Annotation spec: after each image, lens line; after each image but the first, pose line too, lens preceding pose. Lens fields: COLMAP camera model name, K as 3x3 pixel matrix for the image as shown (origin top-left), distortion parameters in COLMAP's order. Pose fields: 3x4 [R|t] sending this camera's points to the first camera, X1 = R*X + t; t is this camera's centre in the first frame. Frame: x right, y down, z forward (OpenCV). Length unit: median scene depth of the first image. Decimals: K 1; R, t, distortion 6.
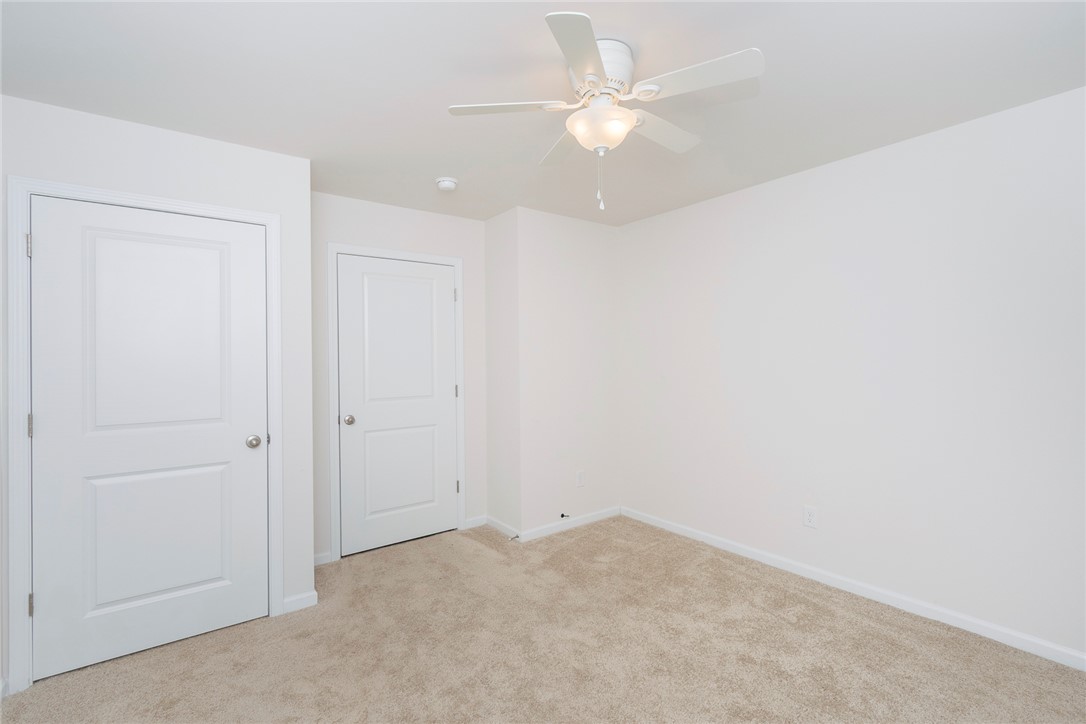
lens RADIAL K [[492.4, 0, 549.7], [0, 492.4, 362.8], [0, 0, 1]] dist [0.003868, -0.002780]
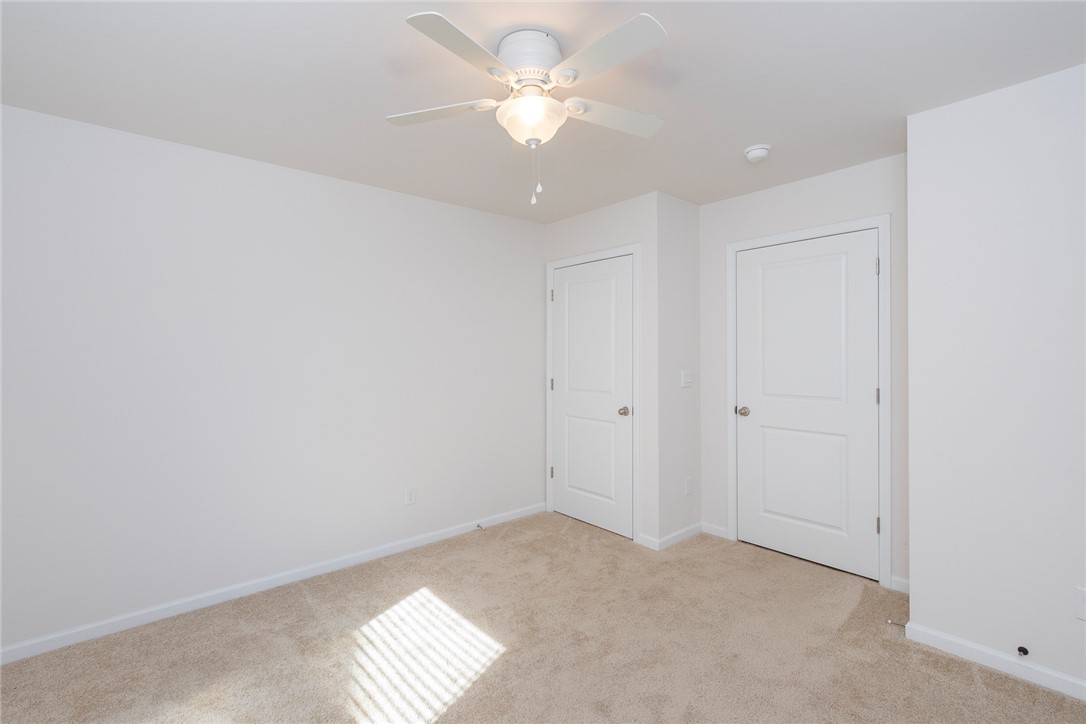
lens RADIAL K [[492.4, 0, 549.6], [0, 492.4, 356.1], [0, 0, 1]] dist [0.003868, -0.002780]
pose [[0.058107, 0.013132, -0.998224, 0.576194], [-0.011096, 0.999860, 0.012508, -0.007491], [0.998249, 0.010349, 0.058245, 0.511722]]
